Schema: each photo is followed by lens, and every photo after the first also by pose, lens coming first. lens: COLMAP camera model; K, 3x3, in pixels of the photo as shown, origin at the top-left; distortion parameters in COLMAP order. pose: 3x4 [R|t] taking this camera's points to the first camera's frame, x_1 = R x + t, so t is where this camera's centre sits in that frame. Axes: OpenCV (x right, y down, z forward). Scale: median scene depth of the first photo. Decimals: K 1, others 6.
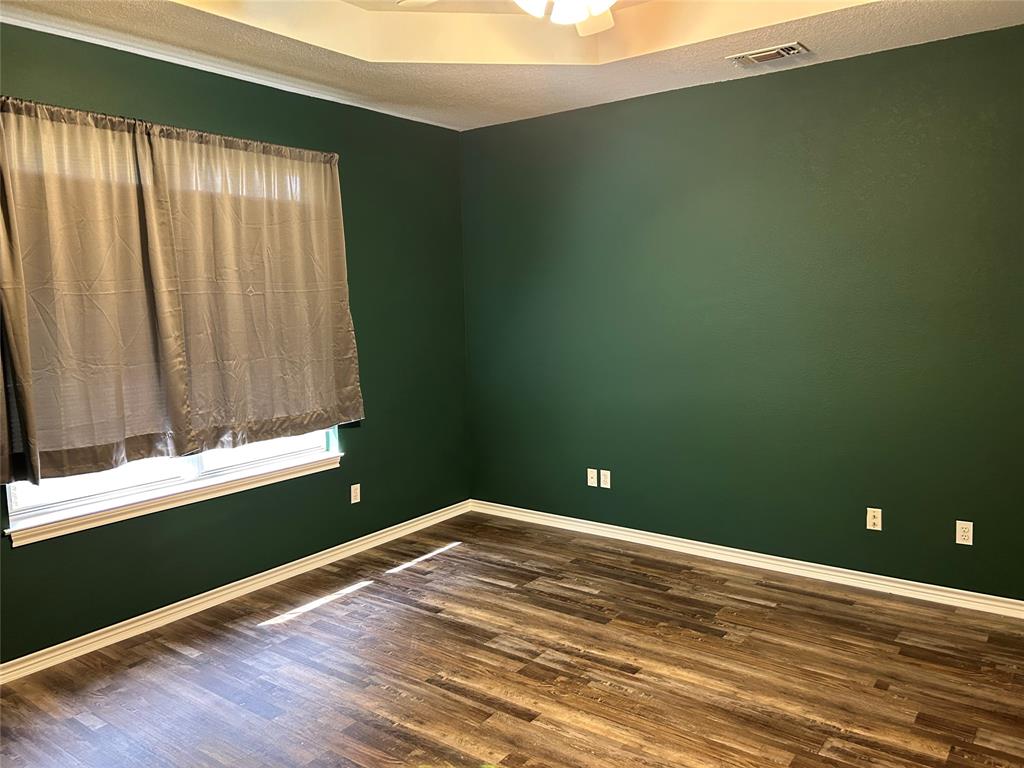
lens RADIAL K [[773.0, 0, 513.5], [0, 773.0, 384.5], [0, 0, 1]] dist [0.022236, -0.014251]
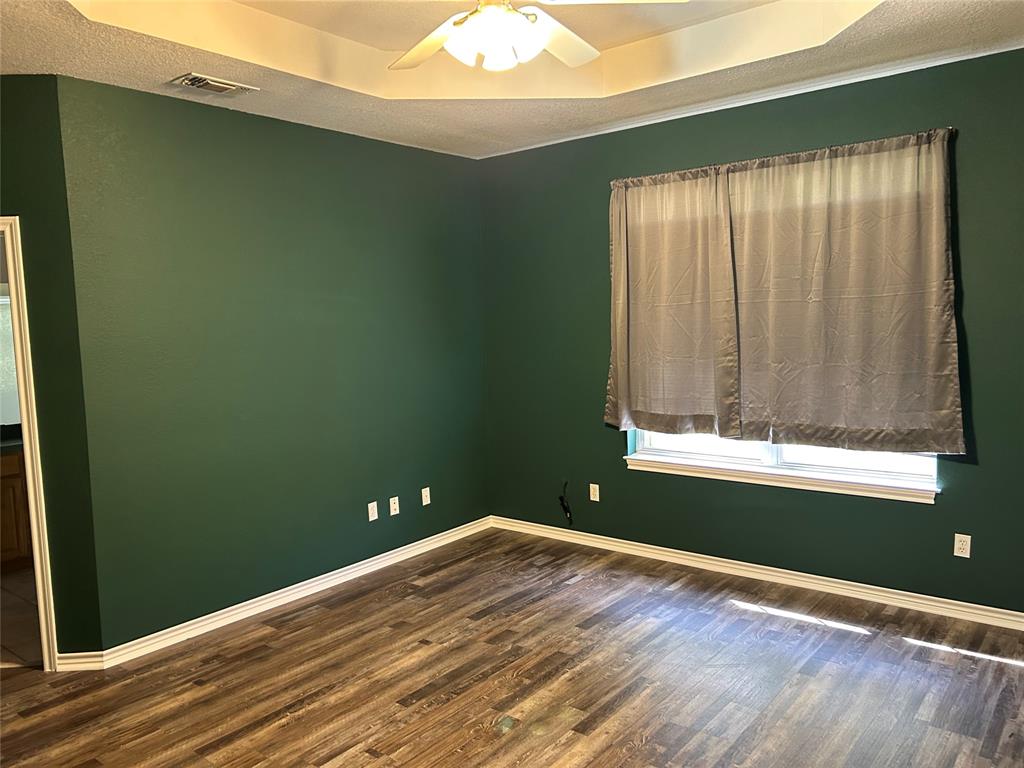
lens RADIAL K [[773.0, 0, 513.5], [0, 773.0, 384.9], [0, 0, 1]] dist [0.022236, -0.014251]
pose [[-0.042827, 0.111021, -0.992895, 0.710210], [-0.082374, 0.990031, 0.114254, -0.092005], [0.995681, 0.086682, -0.033255, 0.655899]]
